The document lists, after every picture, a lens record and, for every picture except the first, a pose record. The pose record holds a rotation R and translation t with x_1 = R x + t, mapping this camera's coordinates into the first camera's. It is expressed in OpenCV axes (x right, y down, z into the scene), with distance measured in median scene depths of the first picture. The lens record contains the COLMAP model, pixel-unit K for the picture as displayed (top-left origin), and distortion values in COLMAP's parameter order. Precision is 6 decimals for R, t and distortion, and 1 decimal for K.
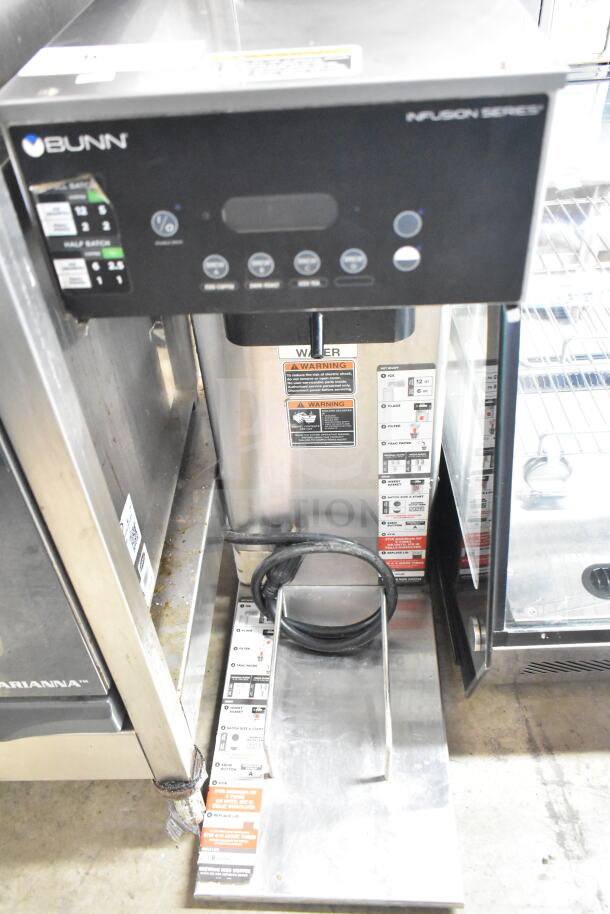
lens RADIAL K [[744.0, 0, 302.7], [0, 744.0, 457.5], [0, 0, 1]] dist [0.003312, 0.010902]
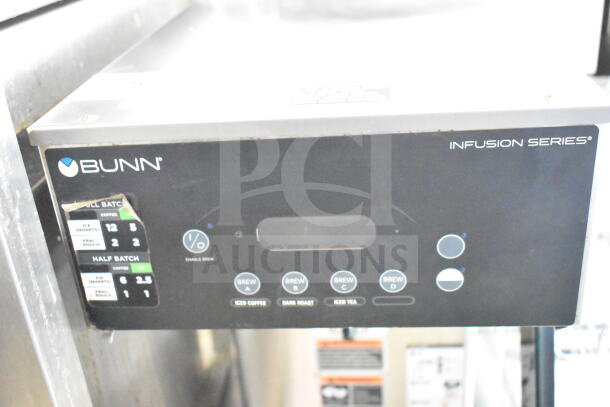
lens RADIAL K [[655.0, 0, 307.0], [0, 655.0, 203.1], [0, 0, 1]] dist [-0.006075, 0.000000]
pose [[0.999175, 0.012263, -0.038717, -0.009406], [-0.022580, 0.960143, -0.278595, -0.124386], [0.033757, 0.279240, 0.959628, 0.172345]]
